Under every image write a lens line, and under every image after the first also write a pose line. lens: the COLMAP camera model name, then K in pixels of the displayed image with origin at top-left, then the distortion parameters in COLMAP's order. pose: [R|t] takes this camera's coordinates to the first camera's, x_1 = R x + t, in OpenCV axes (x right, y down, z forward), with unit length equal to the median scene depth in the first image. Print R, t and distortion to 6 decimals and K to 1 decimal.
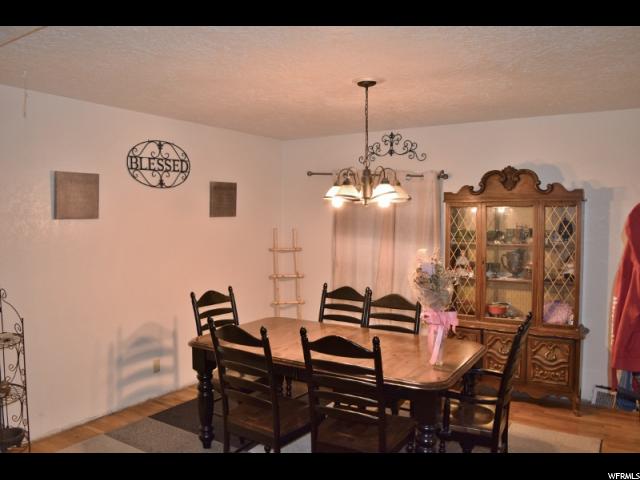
lens RADIAL K [[509.8, 0, 320.0], [0, 509.8, 240.0], [0, 0, 1]] dist [-0.070598, 0.007140]
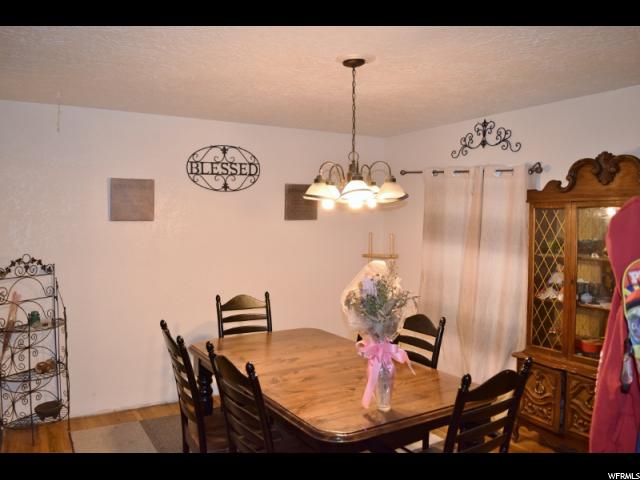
lens RADIAL K [[509.8, 0, 320.0], [0, 509.8, 240.0], [0, 0, 1]] dist [-0.070598, 0.007140]
pose [[0.894289, 0.021285, -0.446983, 0.321381], [-0.025116, 0.999681, -0.002646, -0.006866], [0.446784, 0.013592, 0.894539, 0.169050]]
